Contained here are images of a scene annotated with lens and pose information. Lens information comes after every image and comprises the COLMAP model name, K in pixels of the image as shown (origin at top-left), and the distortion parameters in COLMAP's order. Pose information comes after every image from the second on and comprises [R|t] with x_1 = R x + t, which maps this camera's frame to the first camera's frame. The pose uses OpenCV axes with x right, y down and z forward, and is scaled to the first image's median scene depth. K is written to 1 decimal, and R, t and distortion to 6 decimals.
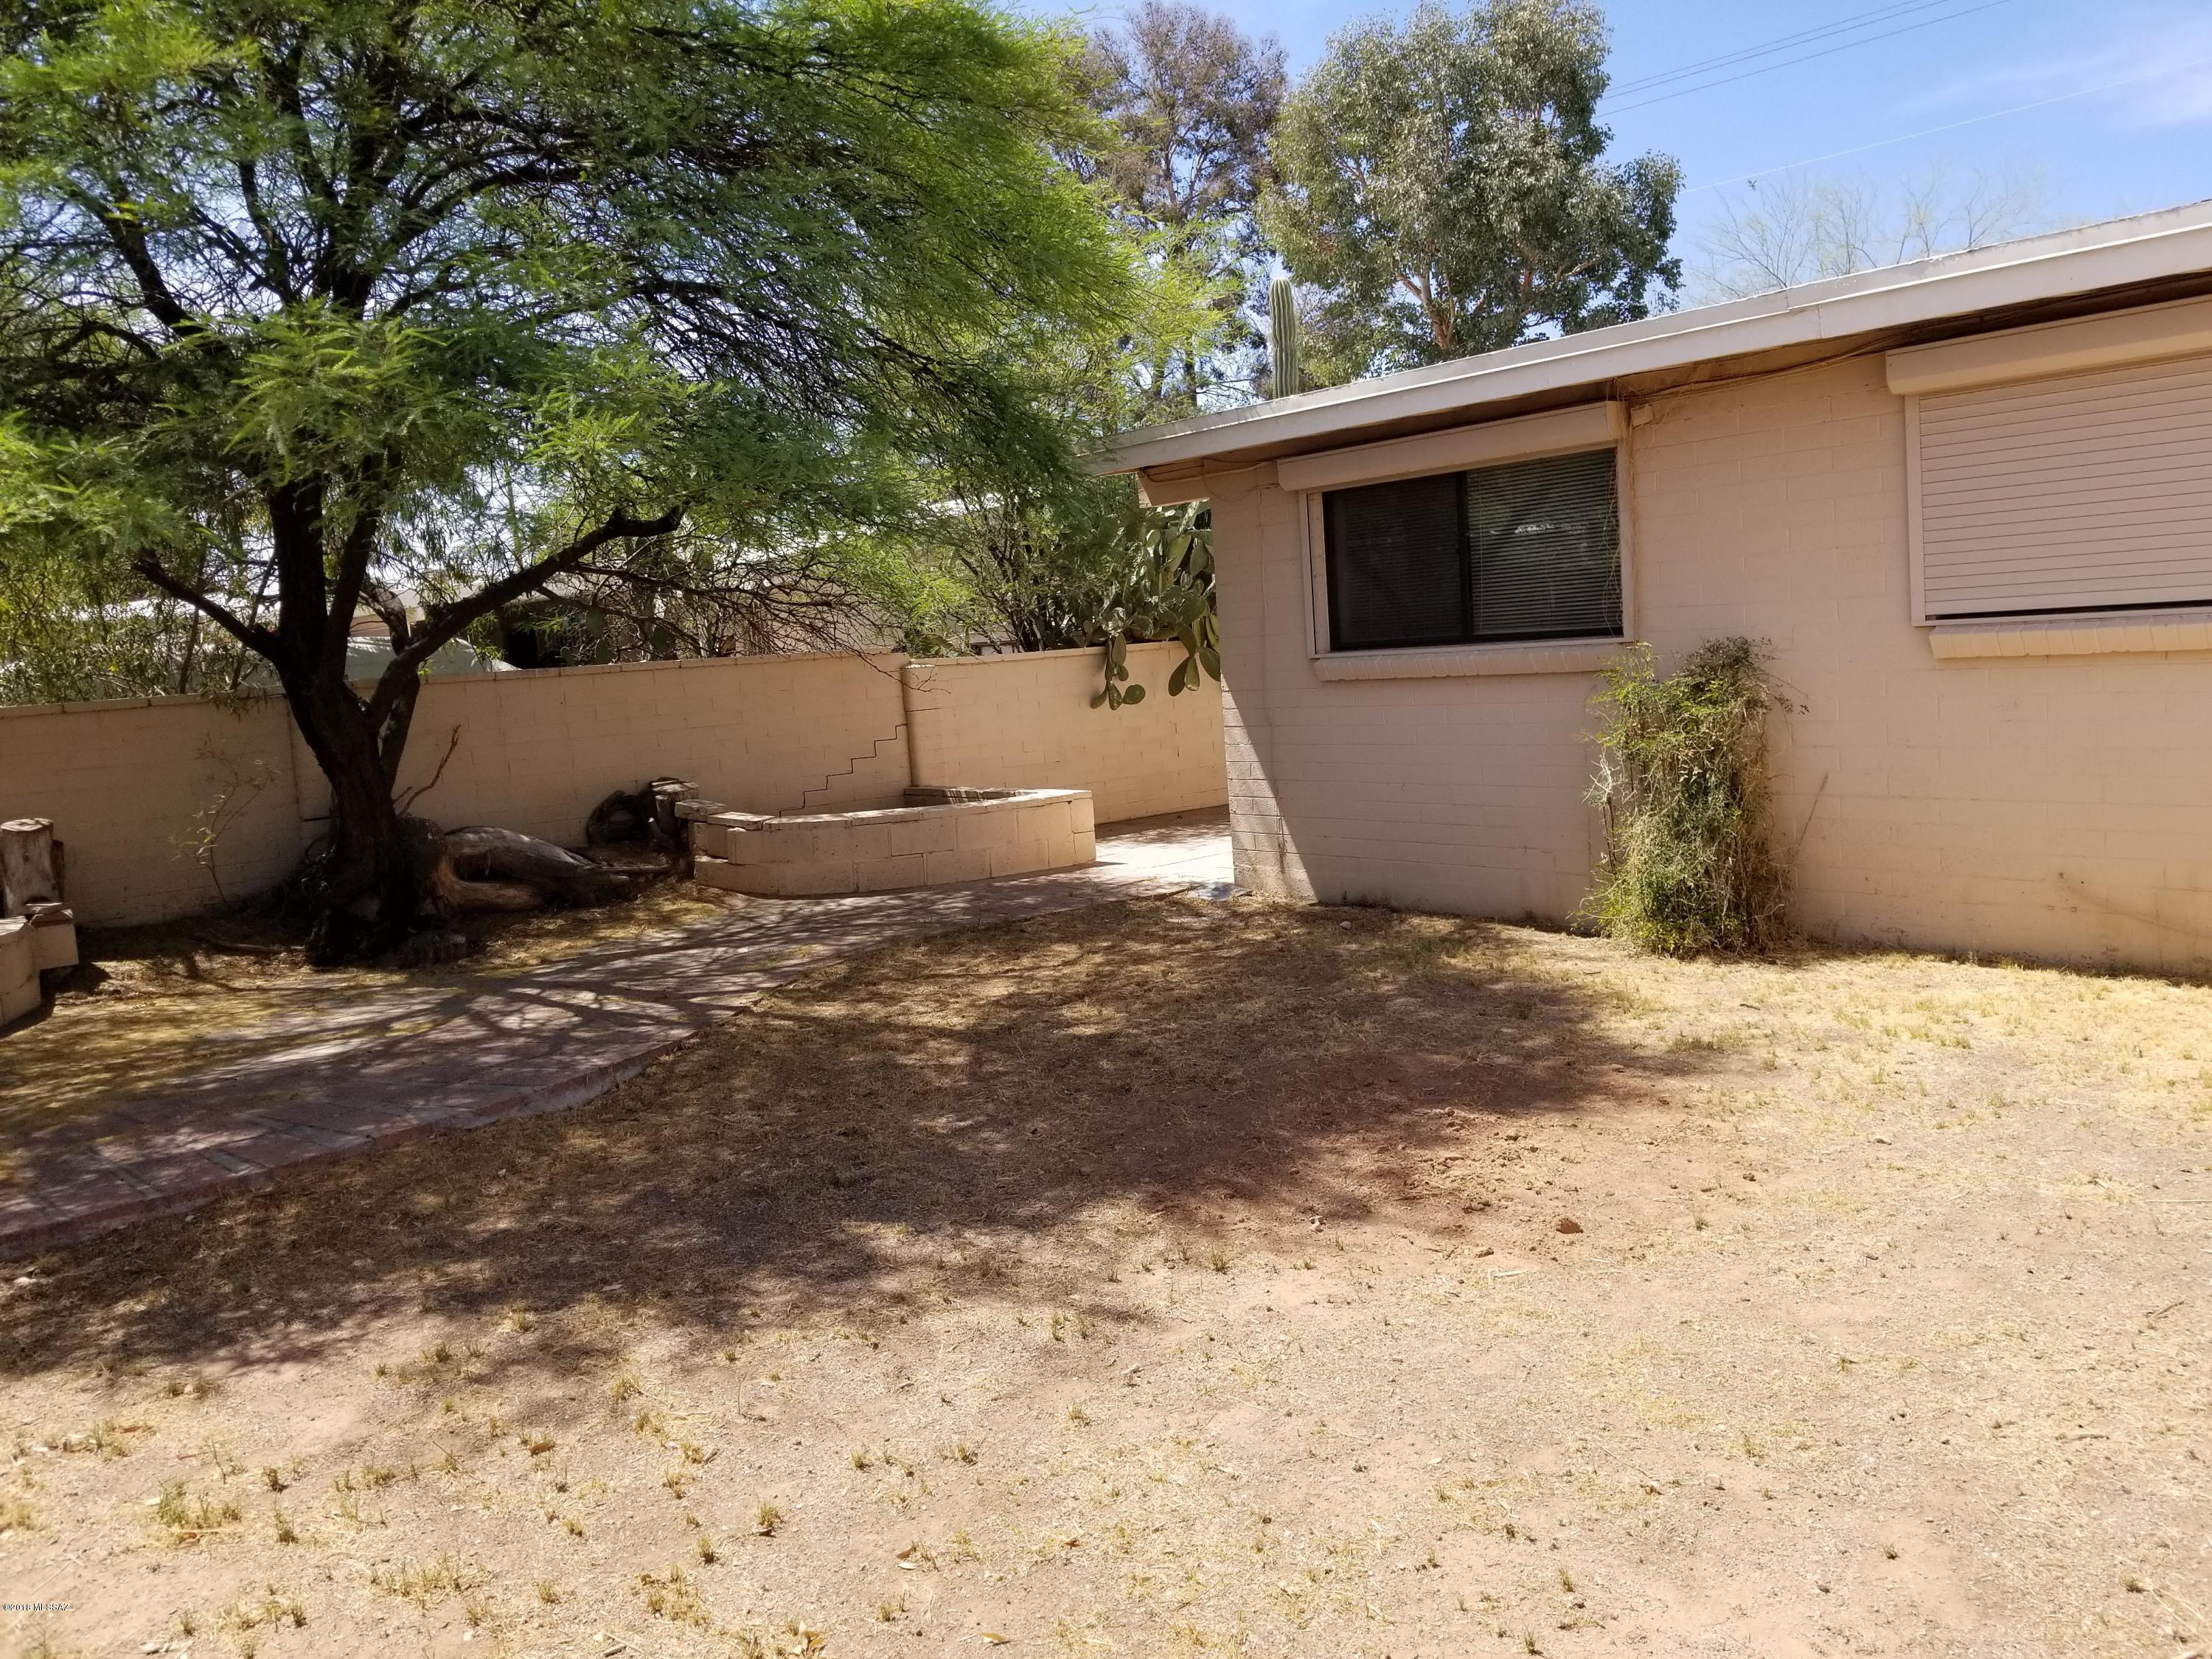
lens RADIAL K [[1862.0, 0, 1106.0], [0, 1862.0, 829.5], [0, 0, 1]] dist [0.048800, -0.116411]
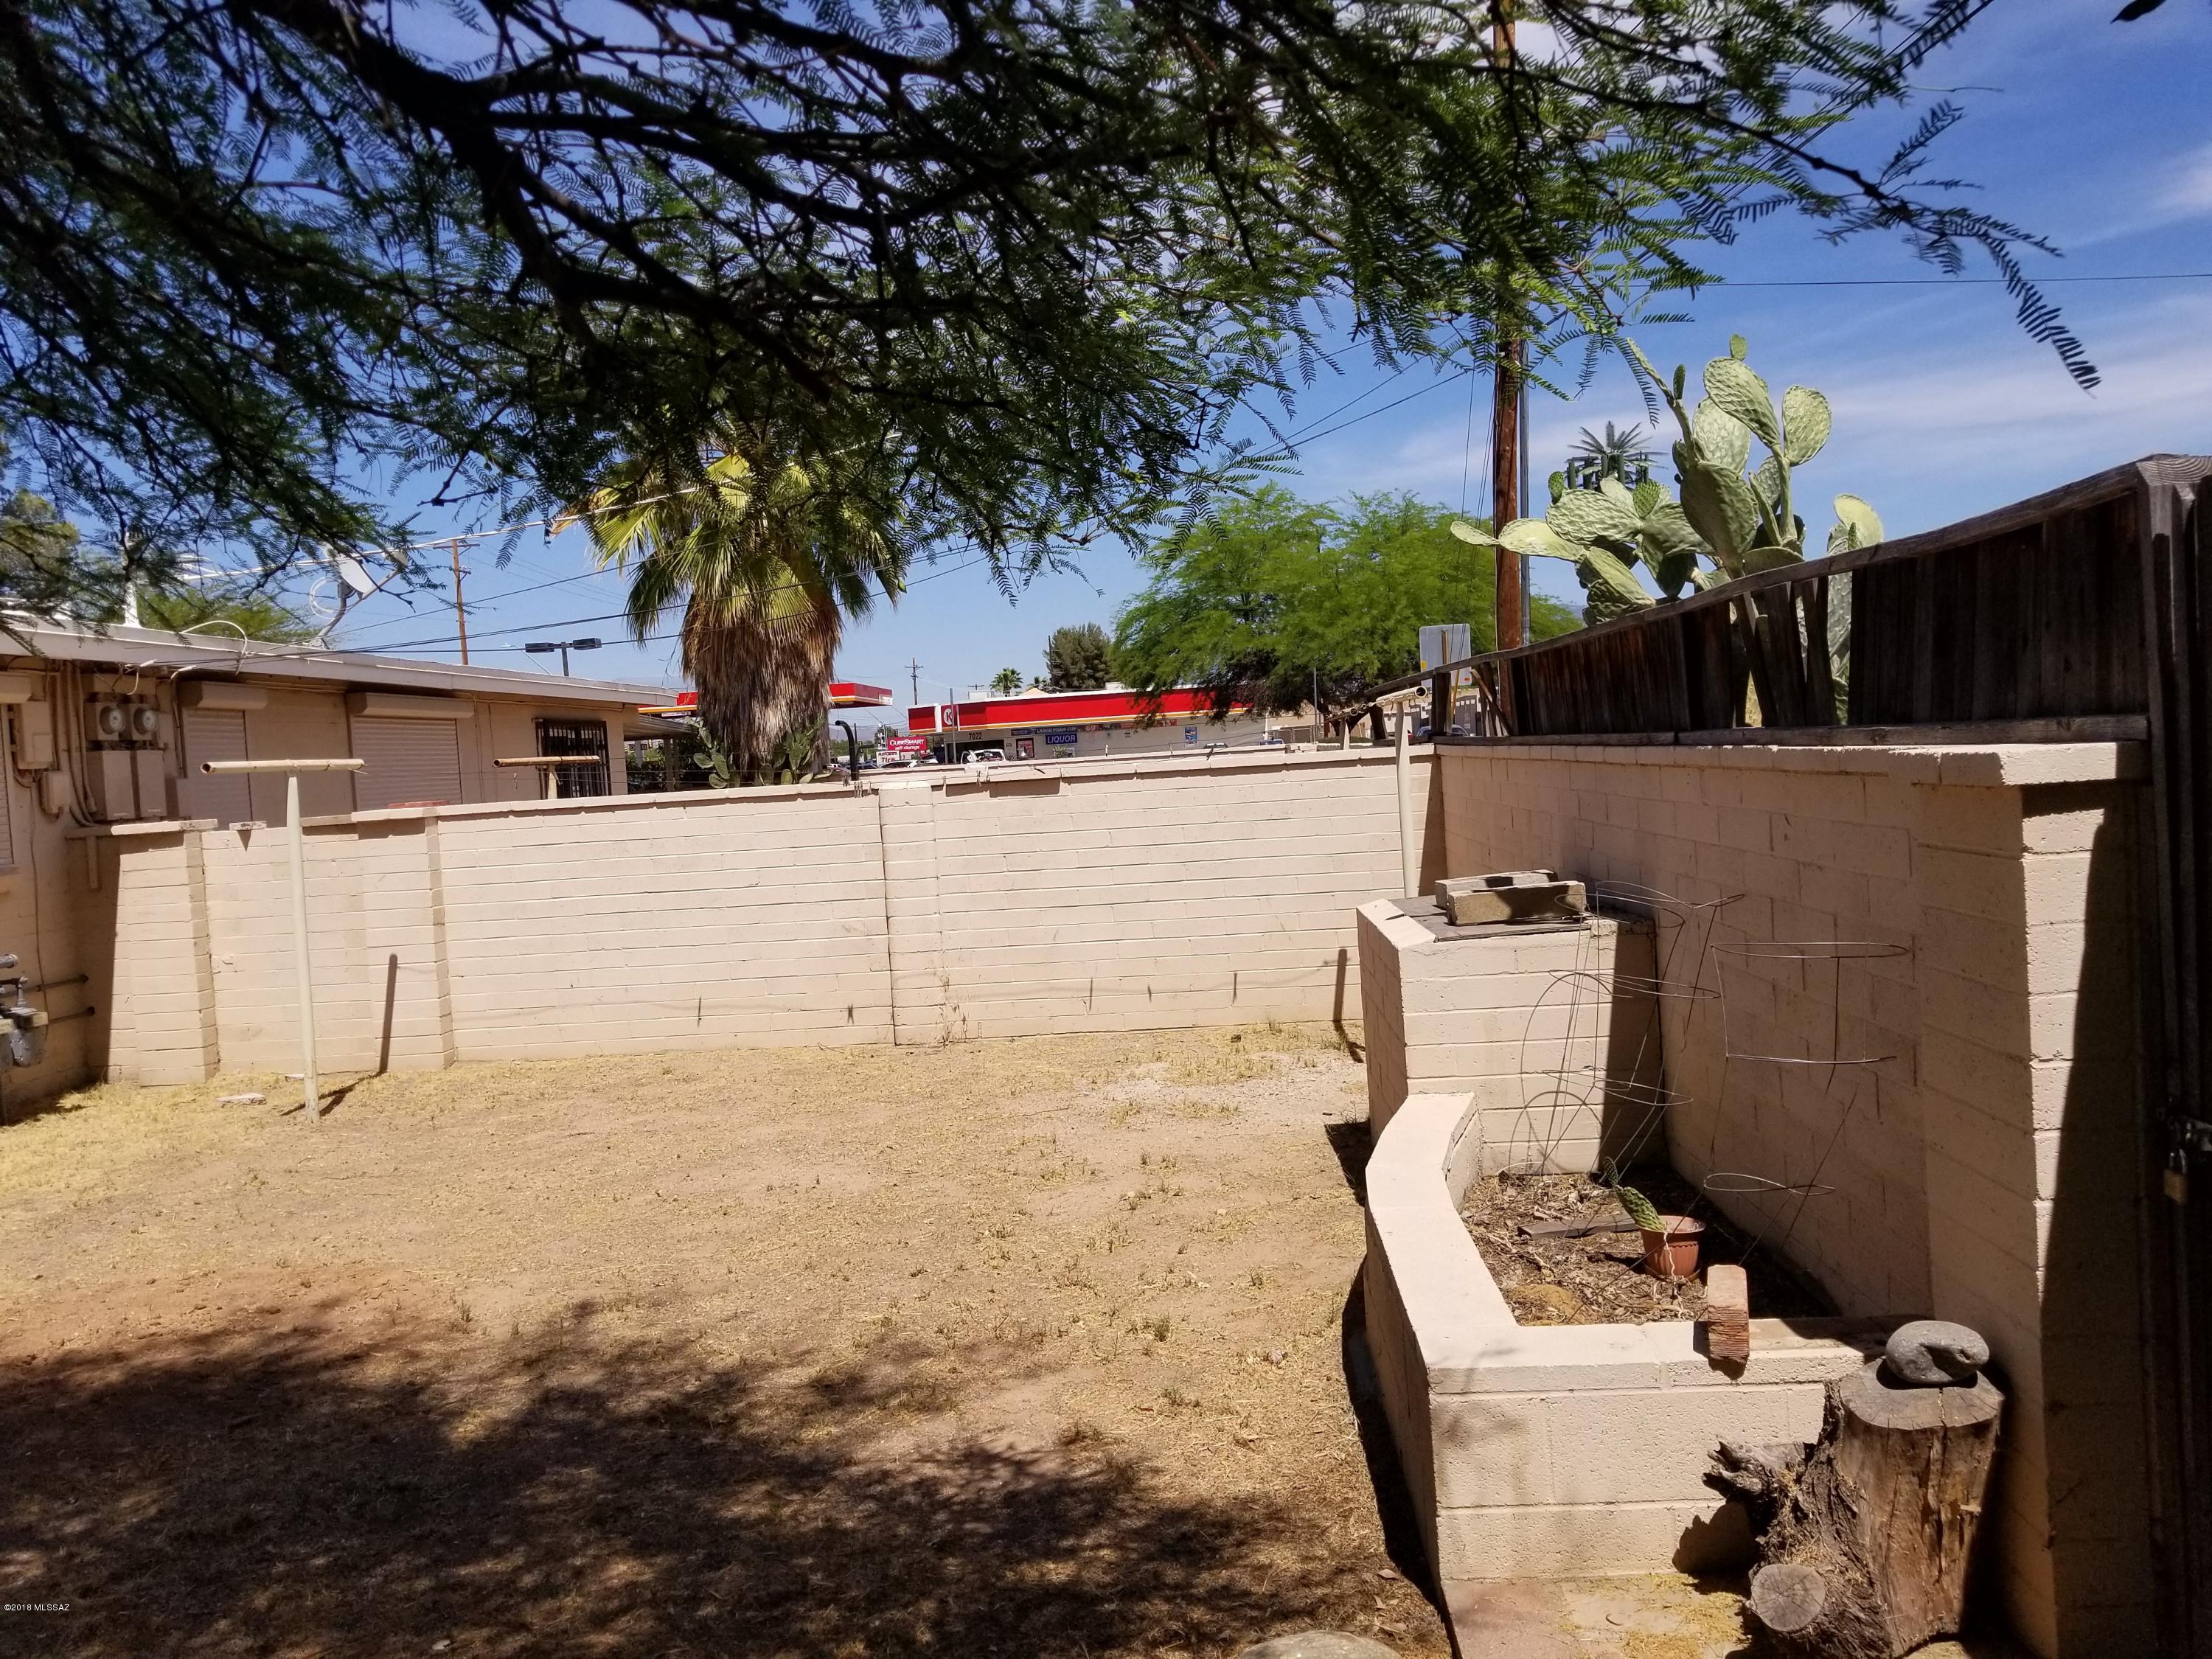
lens RADIAL K [[1715.1, 0, 1106.0], [0, 1715.1, 829.5], [0, 0, 1]] dist [0.158669, -0.249365]
pose [[-0.747335, 0.082596, 0.659294, -1.077406], [0.175861, 0.981447, 0.076390, -0.114860], [-0.640753, 0.173033, -0.747994, 1.515658]]
